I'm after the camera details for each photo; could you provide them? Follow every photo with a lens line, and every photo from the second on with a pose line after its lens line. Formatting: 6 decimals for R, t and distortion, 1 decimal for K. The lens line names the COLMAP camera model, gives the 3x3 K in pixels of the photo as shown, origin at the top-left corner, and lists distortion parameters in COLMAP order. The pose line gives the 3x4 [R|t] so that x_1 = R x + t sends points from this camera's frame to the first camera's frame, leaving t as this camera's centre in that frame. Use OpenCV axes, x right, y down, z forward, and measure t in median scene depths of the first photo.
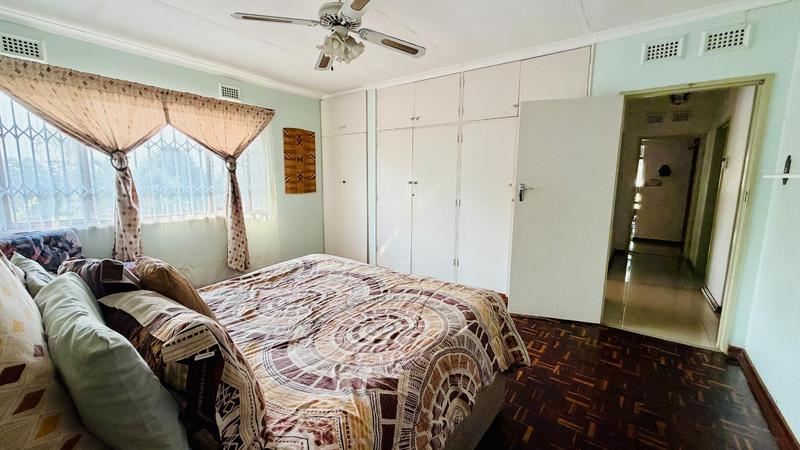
lens RADIAL K [[319.9, 0, 398.5], [0, 319.9, 224.8], [0, 0, 1]] dist [0.001264, -0.000235]
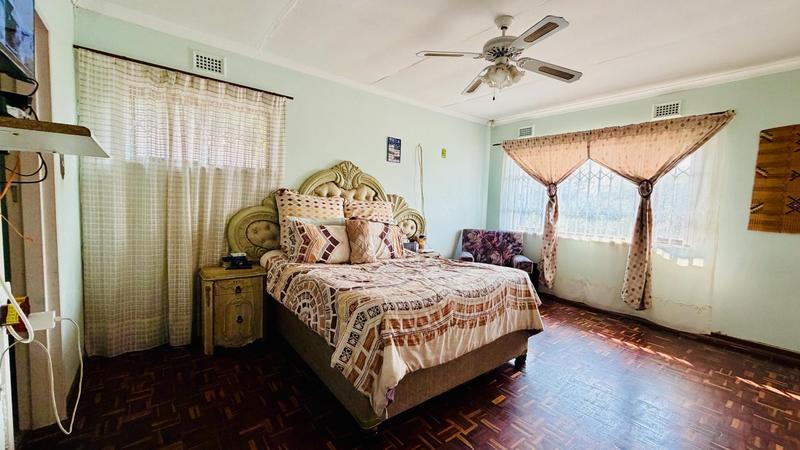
lens RADIAL K [[319.9, 0, 398.5], [0, 319.9, 224.8], [0, 0, 1]] dist [0.001264, -0.000235]
pose [[-0.250376, 0.054131, -0.966634, 0.749429], [-0.173471, 0.979769, 0.099799, -0.078174], [0.952481, 0.192670, -0.235920, 0.764890]]
